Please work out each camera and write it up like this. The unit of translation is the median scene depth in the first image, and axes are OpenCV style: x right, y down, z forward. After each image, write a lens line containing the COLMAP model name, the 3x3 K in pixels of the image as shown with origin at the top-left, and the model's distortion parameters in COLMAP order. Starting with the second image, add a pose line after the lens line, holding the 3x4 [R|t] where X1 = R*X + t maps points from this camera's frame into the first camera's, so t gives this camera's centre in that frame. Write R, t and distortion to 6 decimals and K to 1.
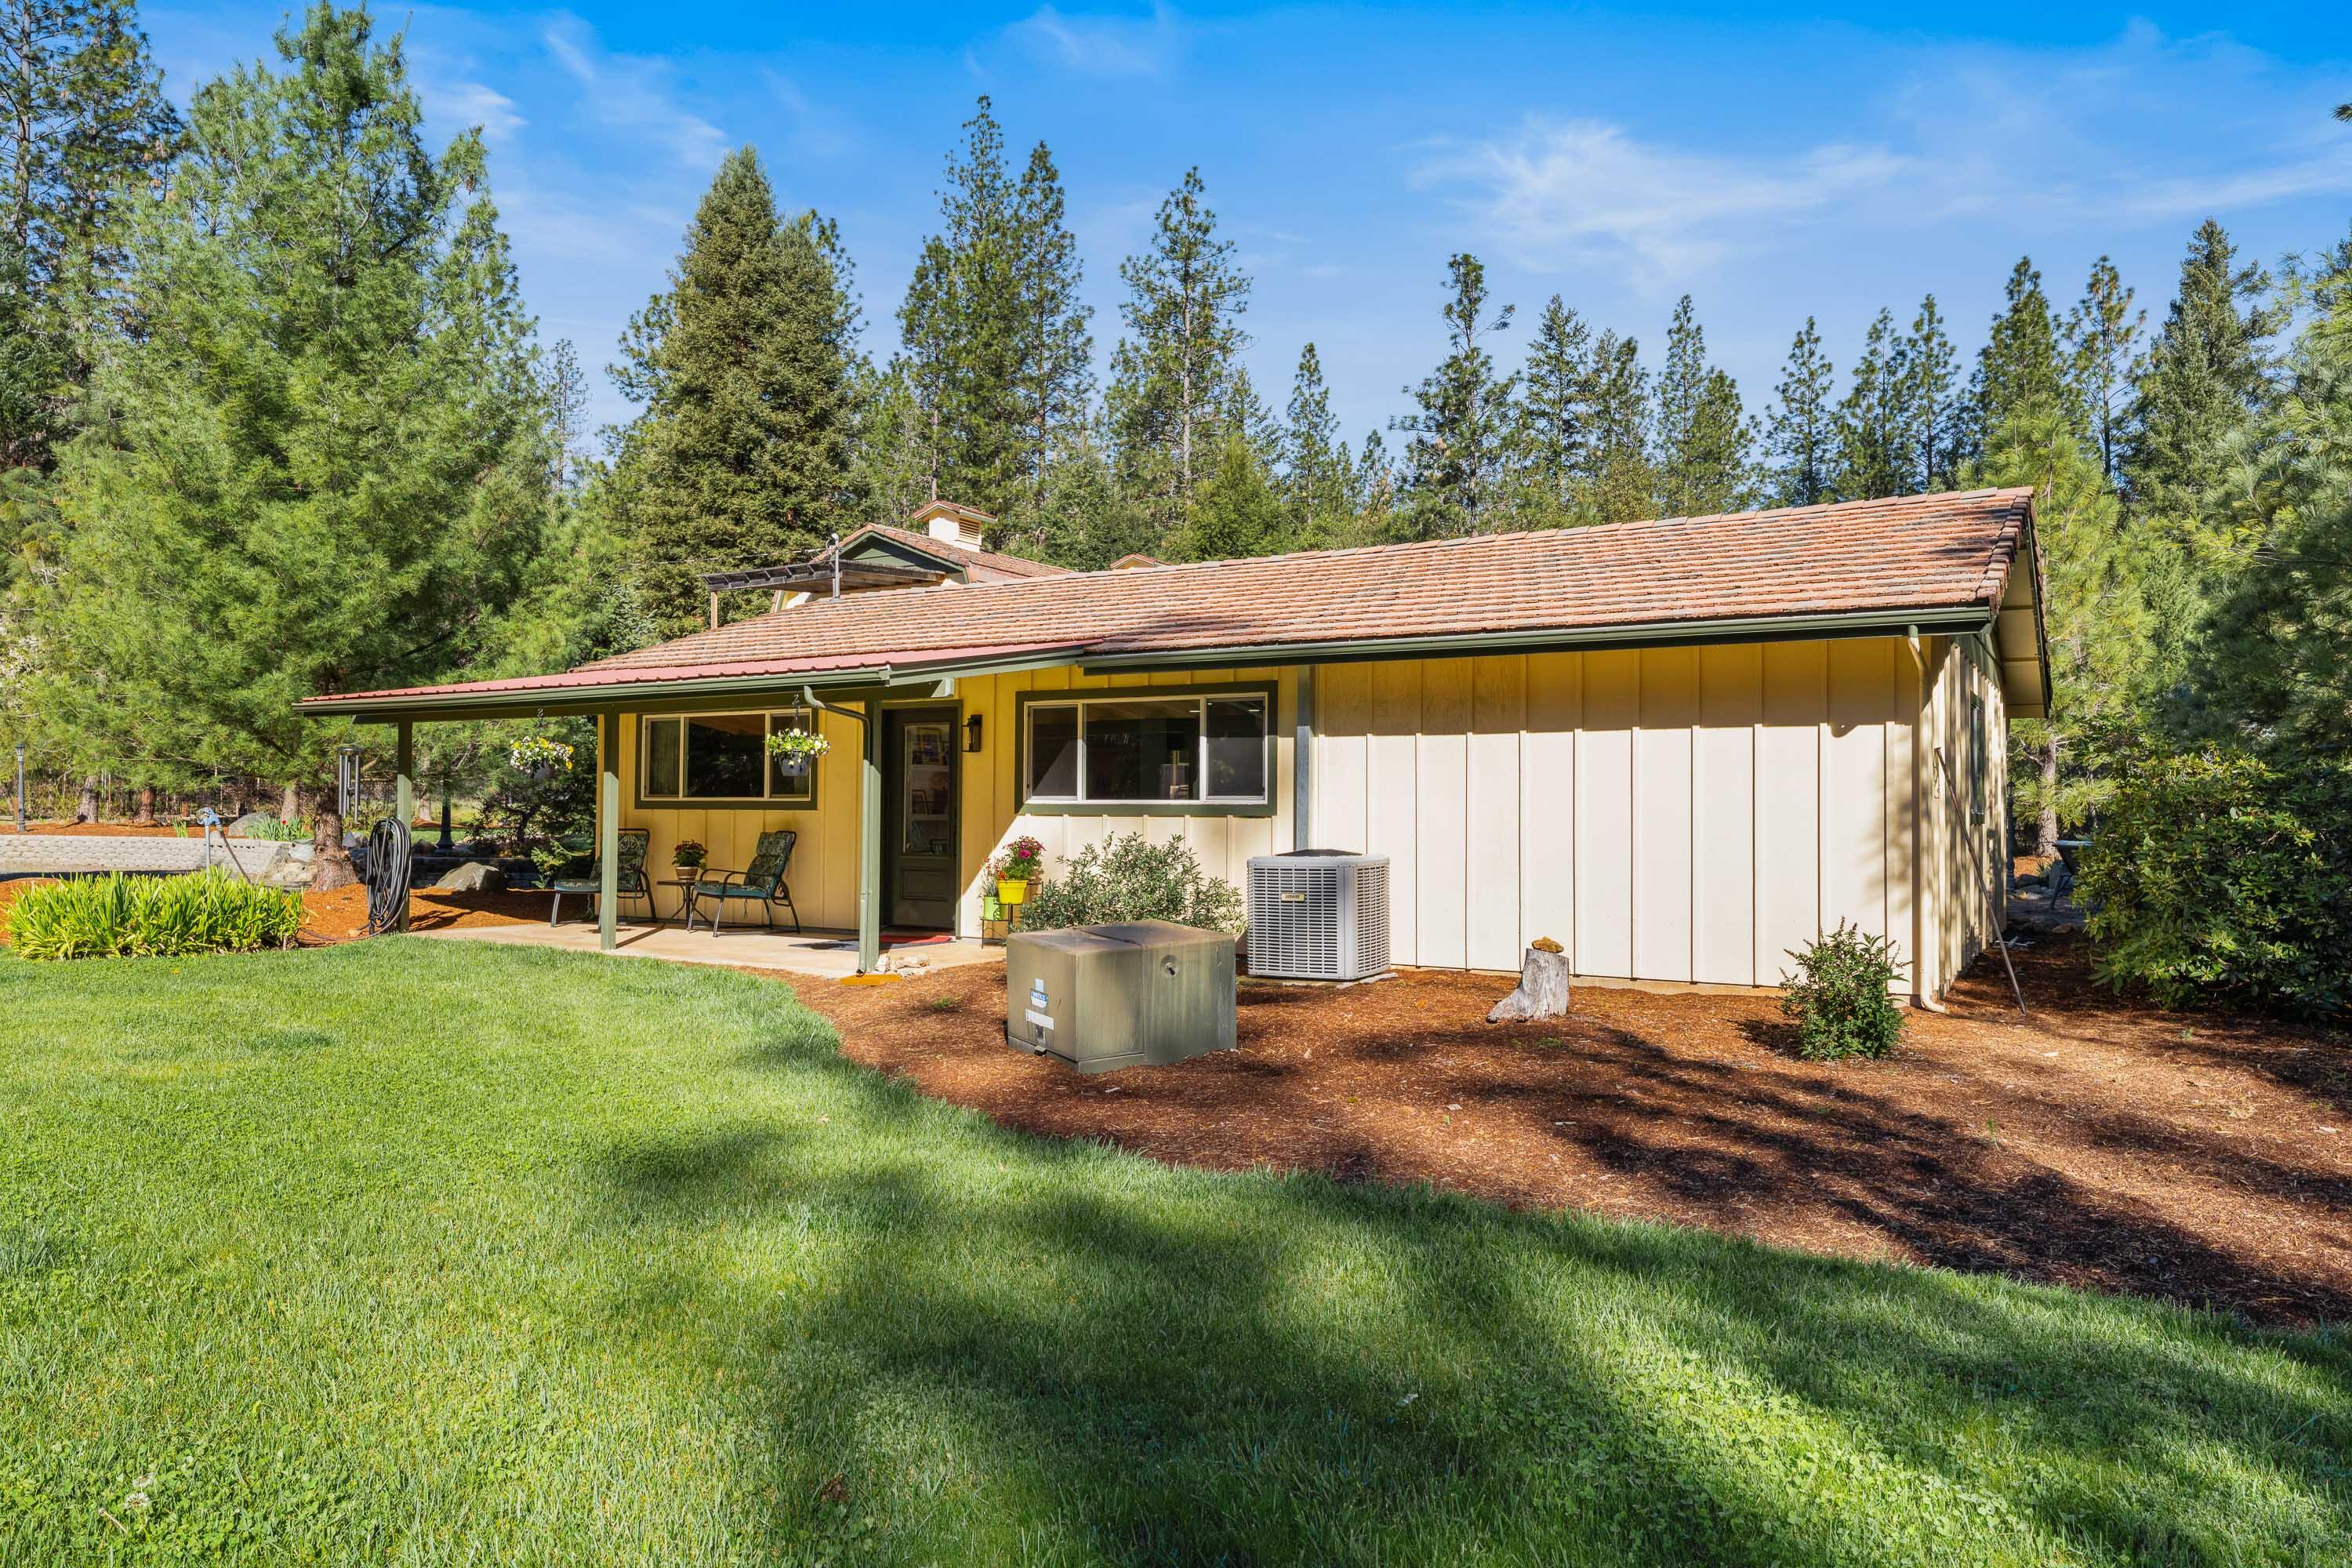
lens RADIAL K [[1594.5, 0, 1176.0], [0, 1594.5, 784.0], [0, 0, 1]] dist [0.002882, 0.000973]
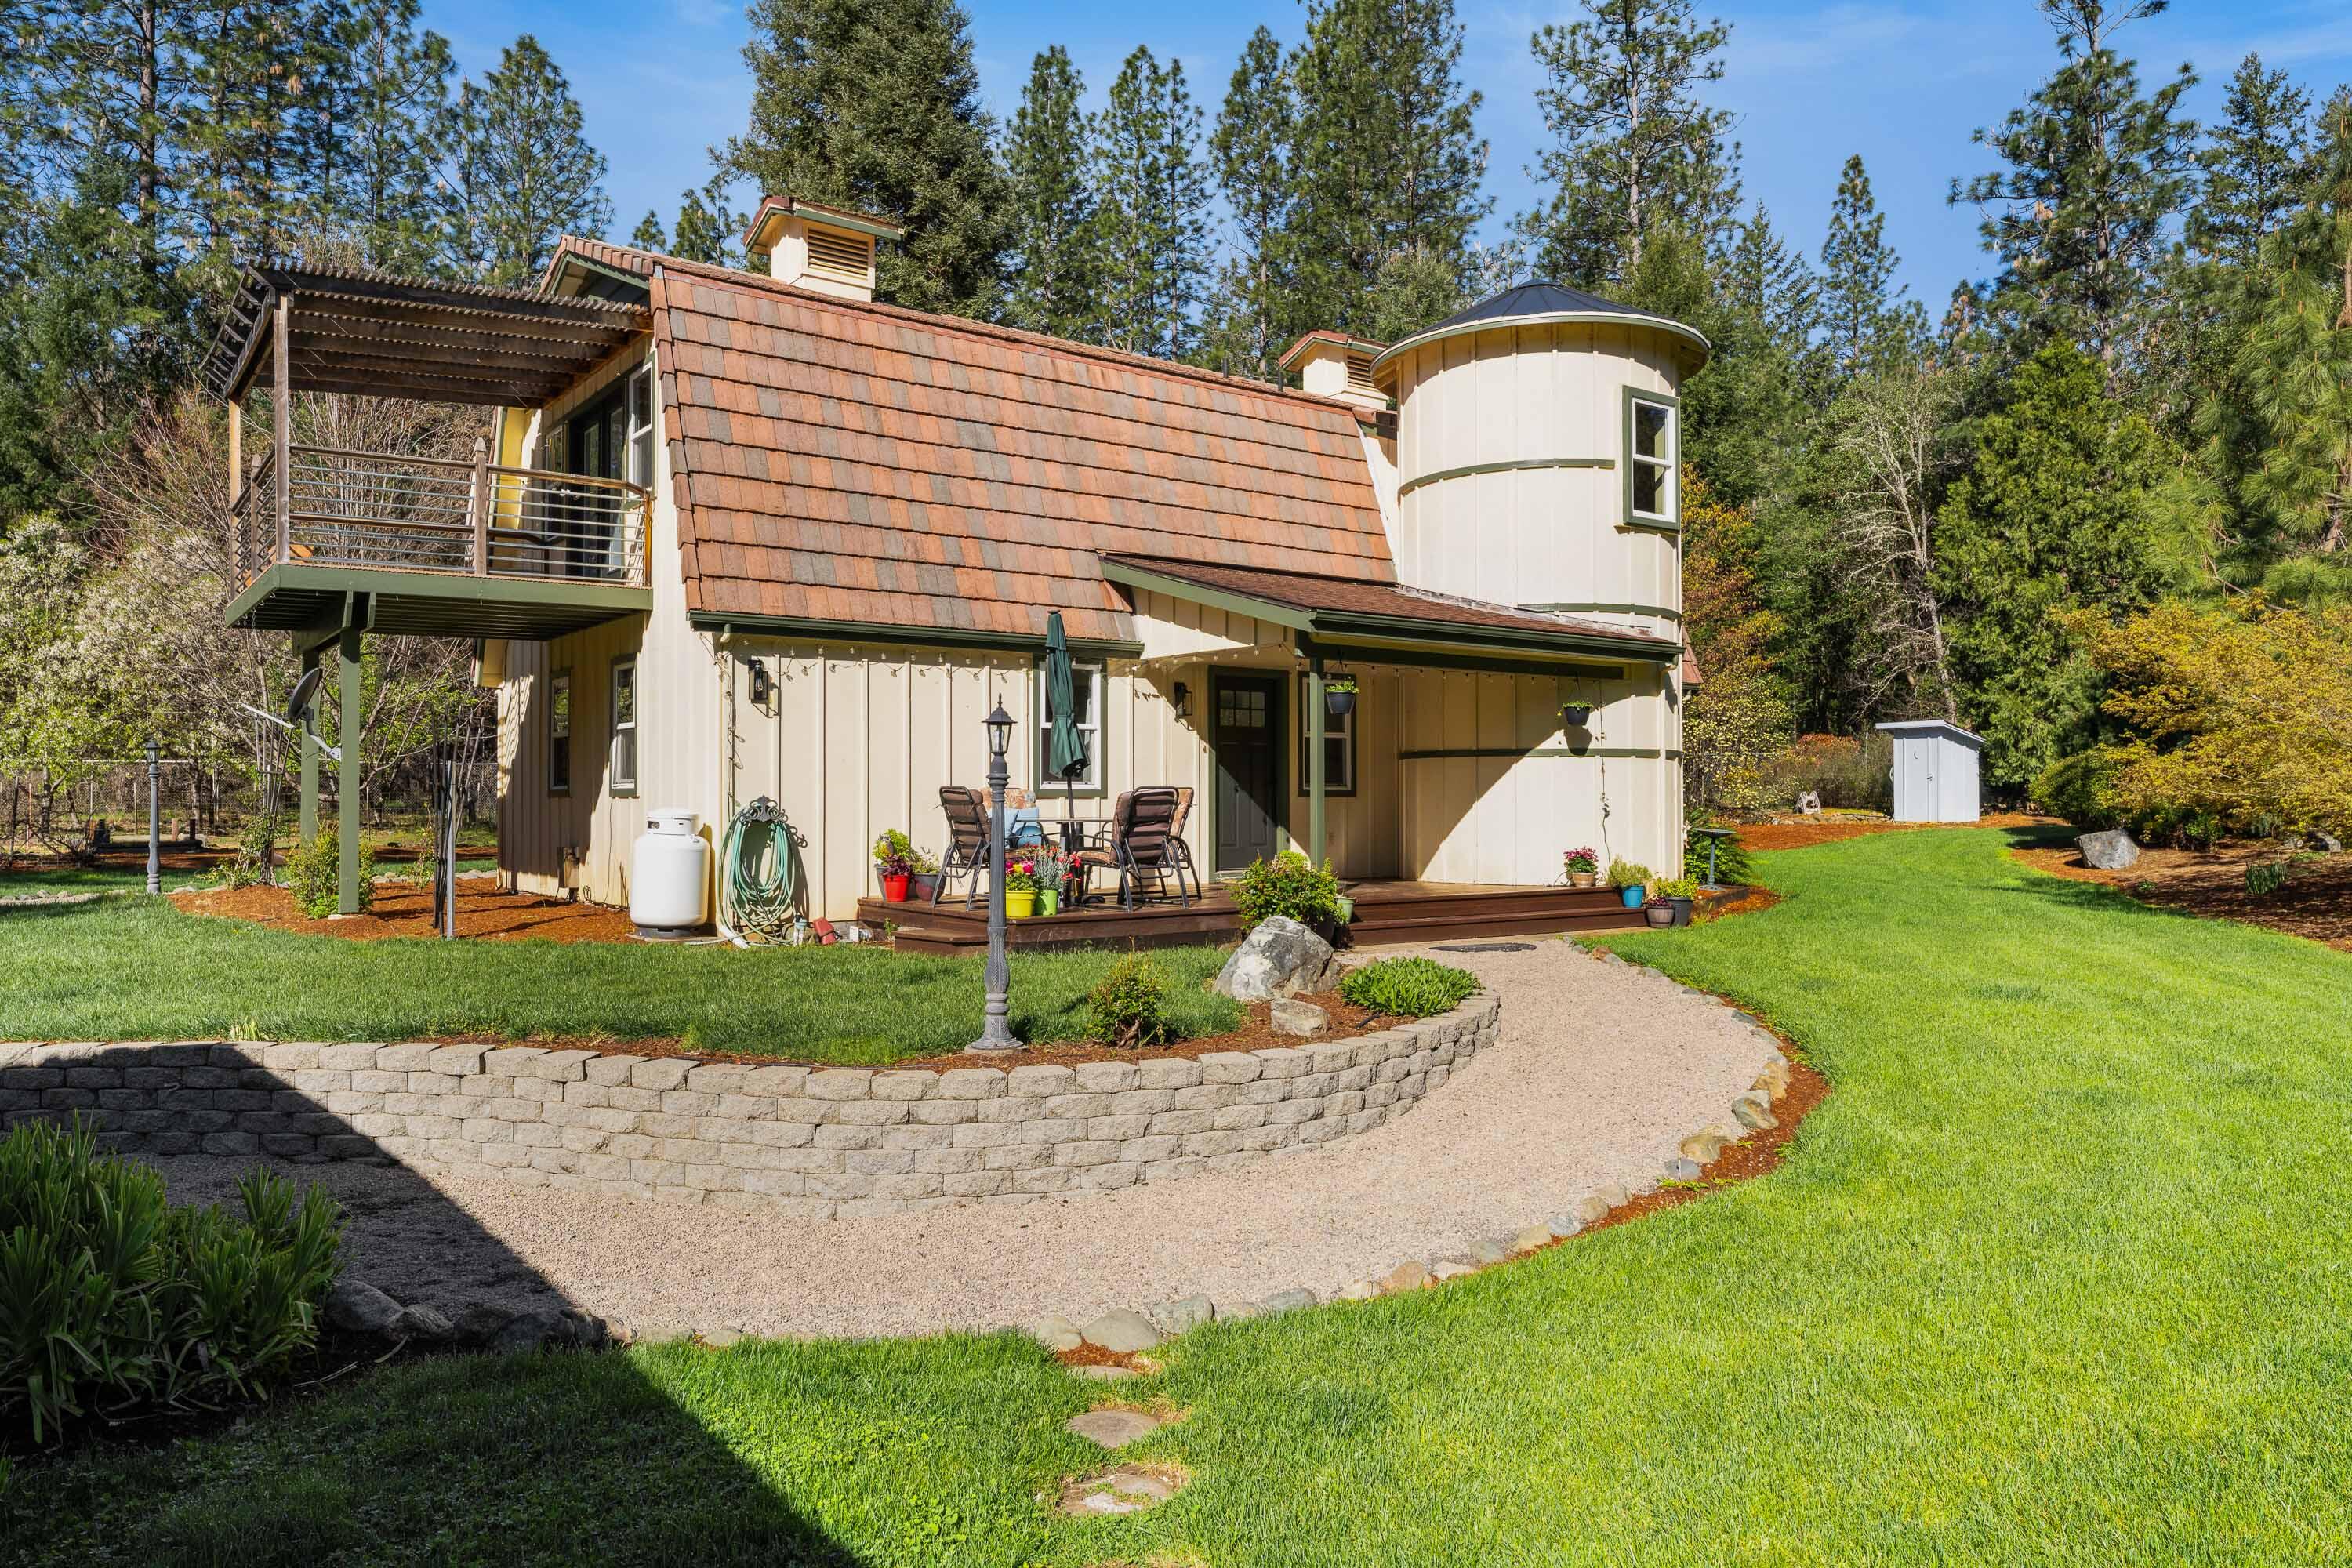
lens RADIAL K [[1594.5, 0, 1176.0], [0, 1594.5, 784.0], [0, 0, 1]] dist [0.002882, 0.000973]
pose [[0.935952, -0.016372, -0.351748, 0.059876], [0.019461, 0.999797, 0.005248, -0.000635], [0.351591, -0.011757, 0.936080, 0.271504]]
